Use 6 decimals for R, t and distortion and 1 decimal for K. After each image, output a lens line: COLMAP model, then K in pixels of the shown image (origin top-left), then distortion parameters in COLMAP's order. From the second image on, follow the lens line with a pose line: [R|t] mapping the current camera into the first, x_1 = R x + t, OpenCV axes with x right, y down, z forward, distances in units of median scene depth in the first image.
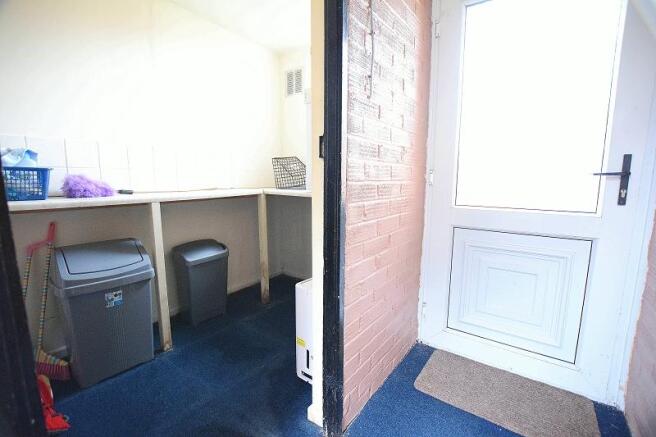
lens RADIAL K [[288.2, 0, 325.4], [0, 288.2, 218.8], [0, 0, 1]] dist [-0.029043, 0.002403]
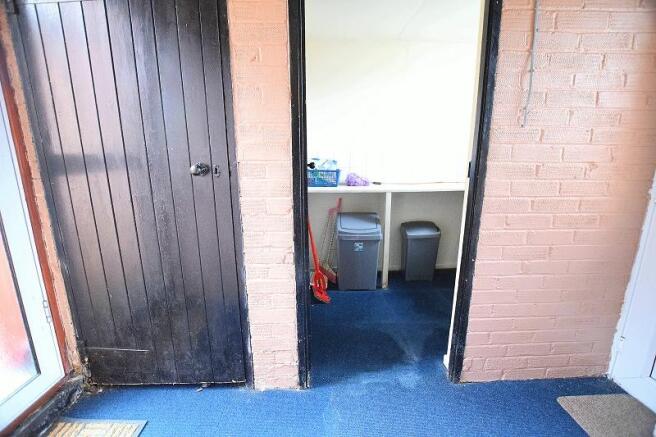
lens RADIAL K [[288.2, 0, 328.2], [0, 288.2, 219.6], [0, 0, 1]] dist [-0.029043, 0.002403]
pose [[0.629169, 0.163249, -0.759932, 0.424013], [-0.105168, 0.986584, 0.124868, -0.076993], [0.770121, 0.001357, 0.637896, -0.253346]]
